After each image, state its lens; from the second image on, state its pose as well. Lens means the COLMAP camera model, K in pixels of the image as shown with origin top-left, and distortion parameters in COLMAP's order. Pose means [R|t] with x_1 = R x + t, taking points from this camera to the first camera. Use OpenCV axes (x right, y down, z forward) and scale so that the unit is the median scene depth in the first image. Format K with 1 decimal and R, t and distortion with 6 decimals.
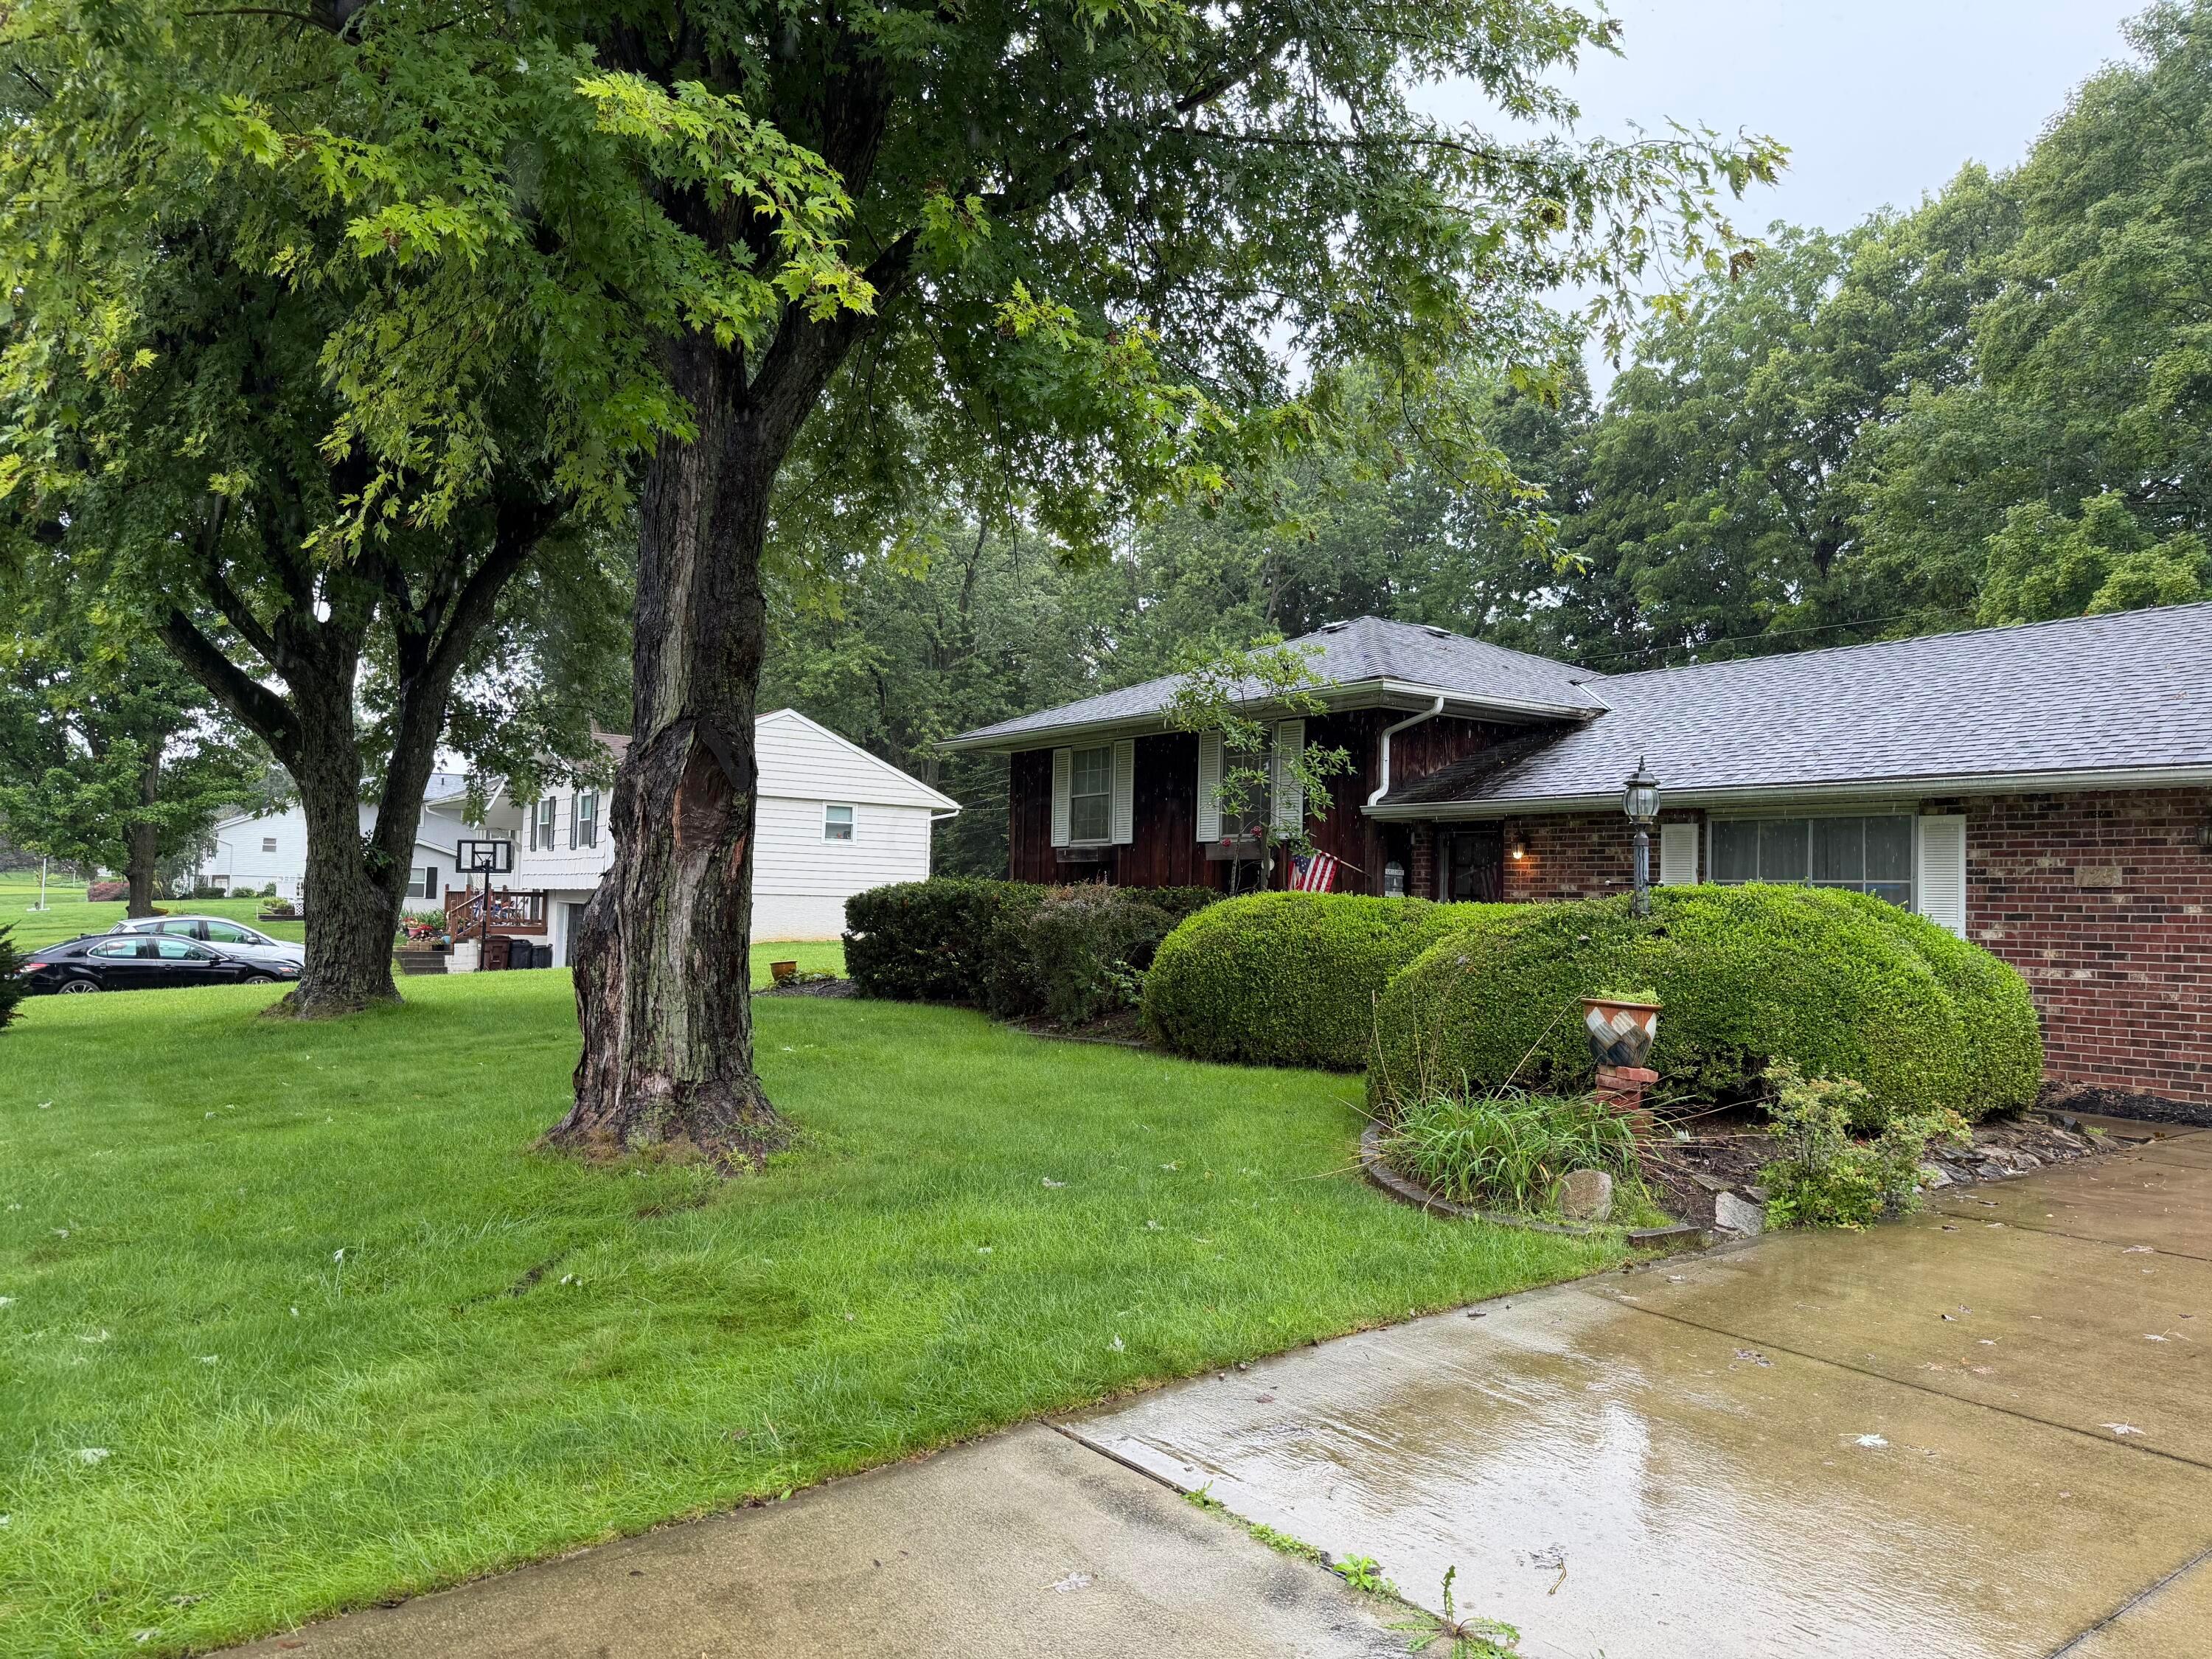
lens RADIAL K [[1579.5, 0, 1106.0], [0, 1579.5, 829.5], [0, 0, 1]] dist [0.166059, -0.193328]
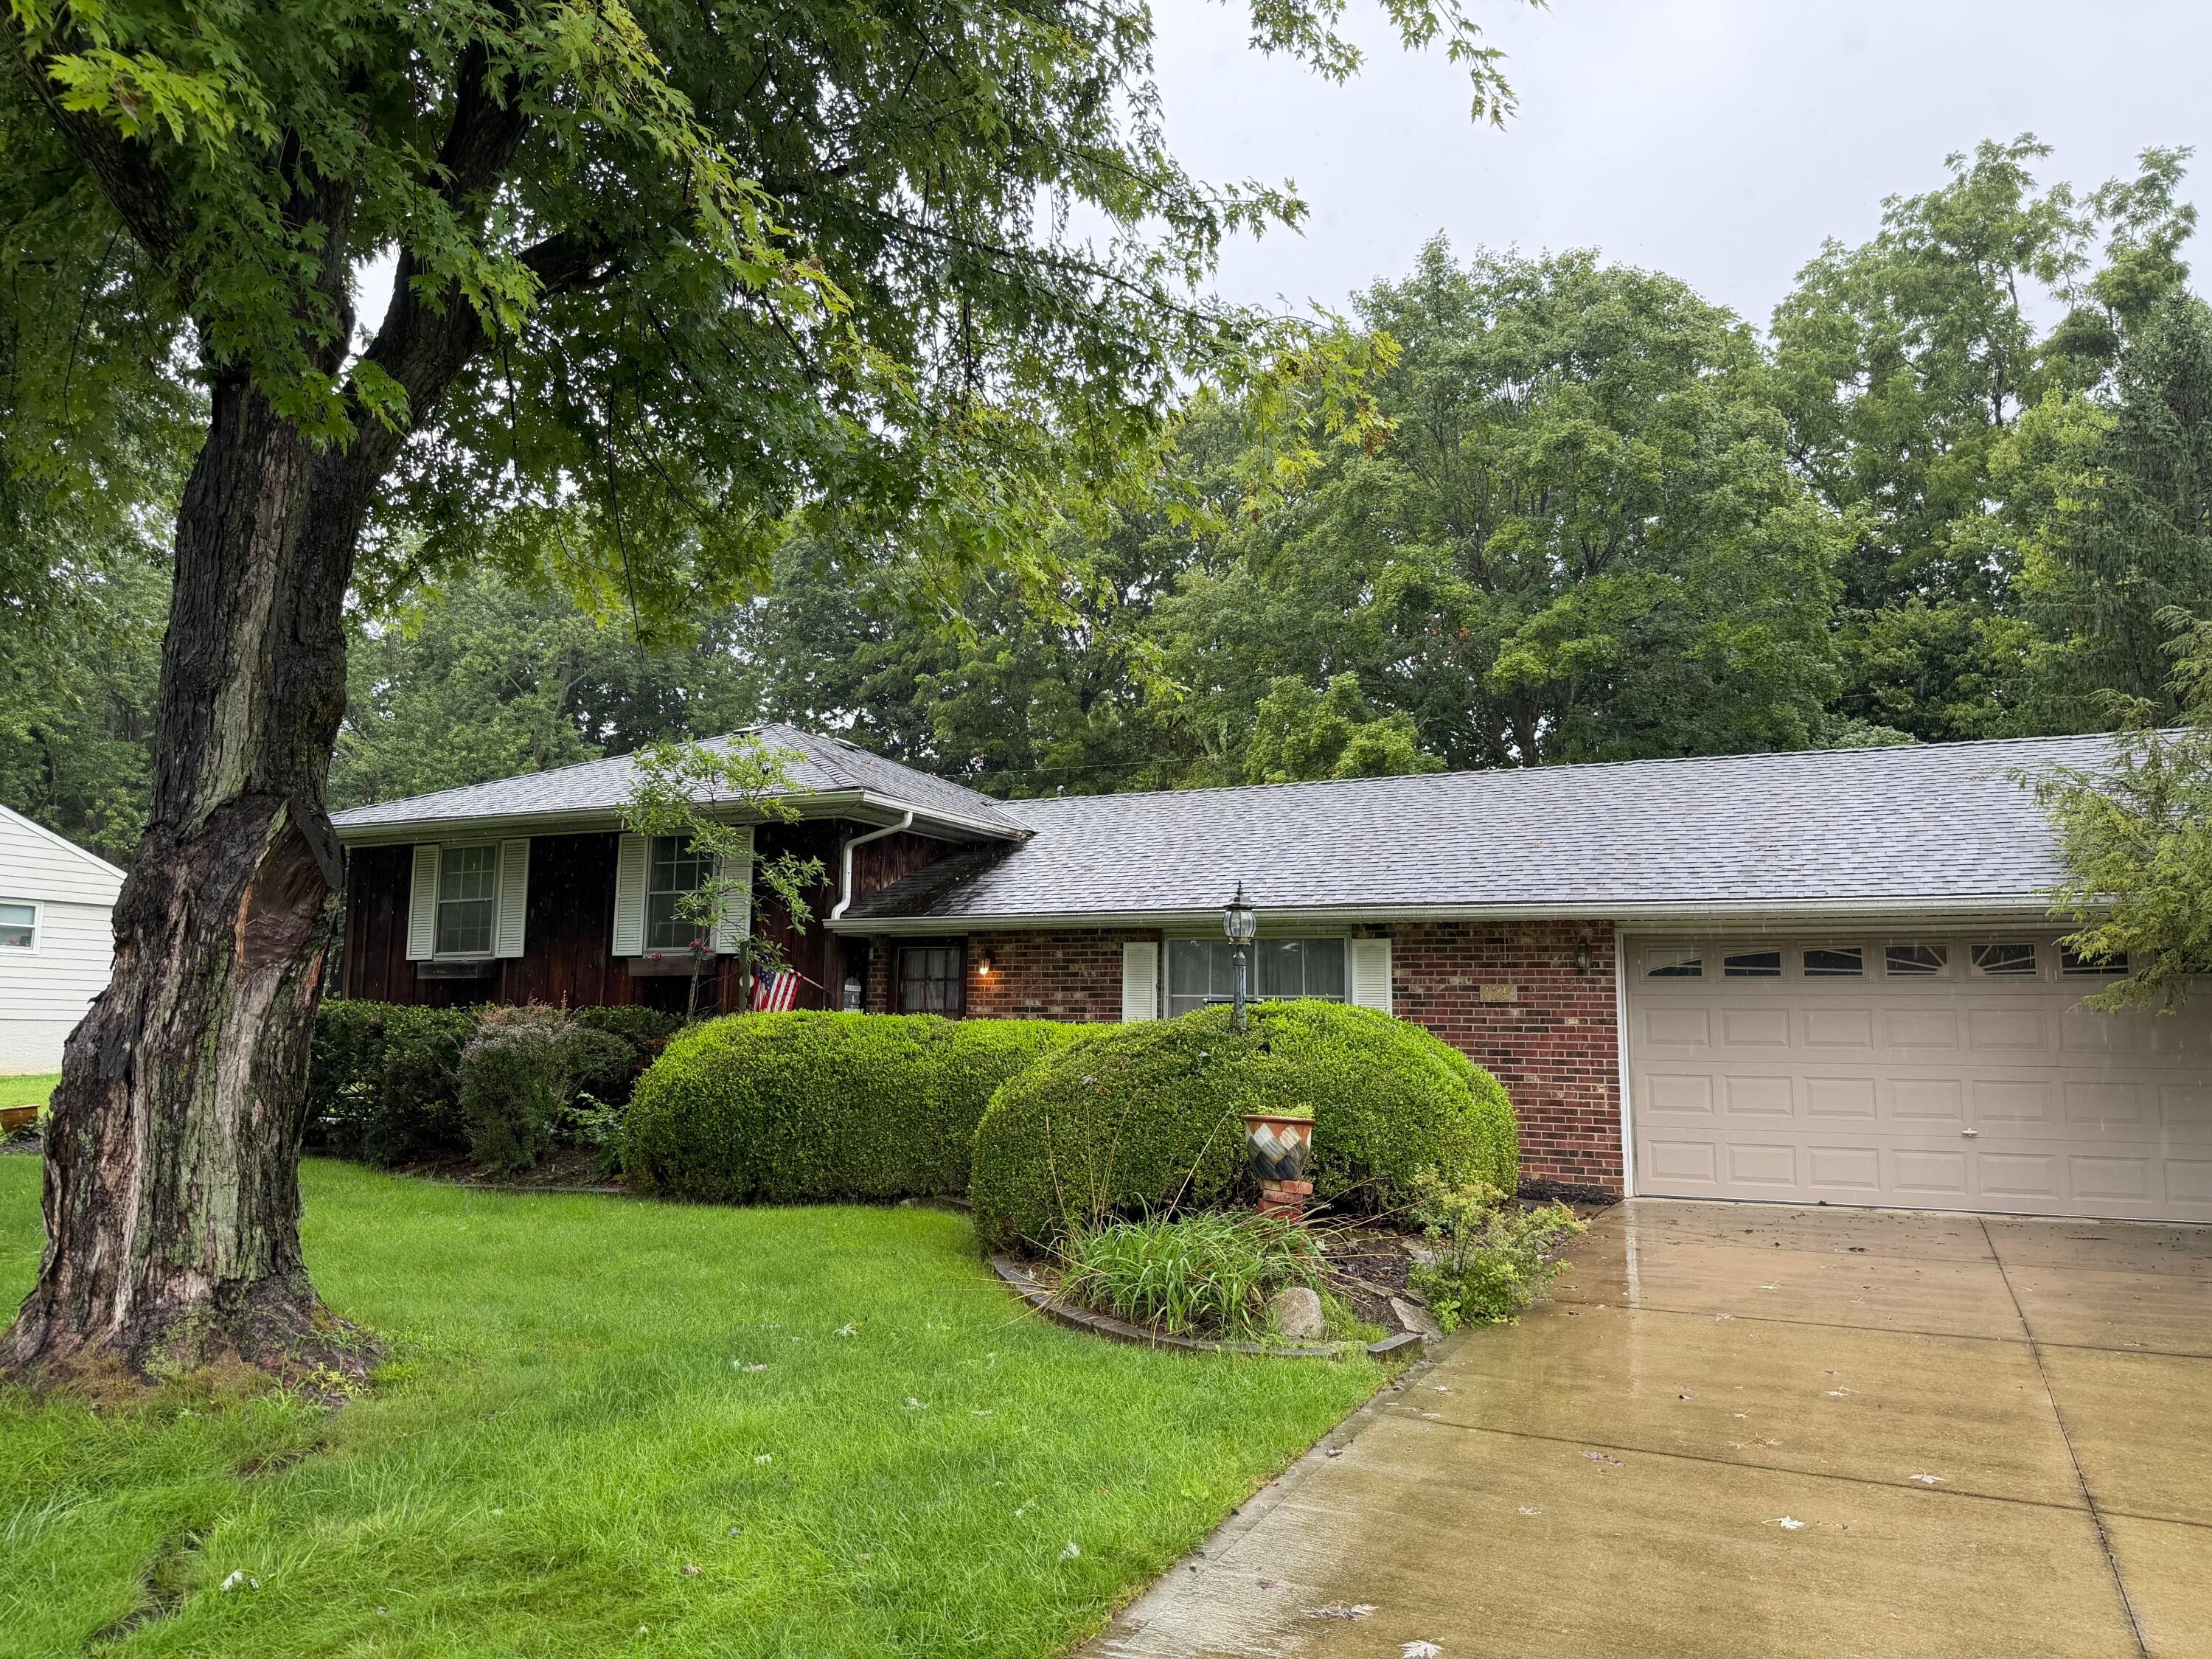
lens RADIAL K [[1579.5, 0, 1106.0], [0, 1579.5, 829.5], [0, 0, 1]] dist [0.166059, -0.193328]
pose [[0.889756, 0.045483, 0.454164, -0.181500], [-0.013251, 0.997177, -0.073902, -0.000413], [-0.456243, 0.059737, 0.887848, 0.091197]]
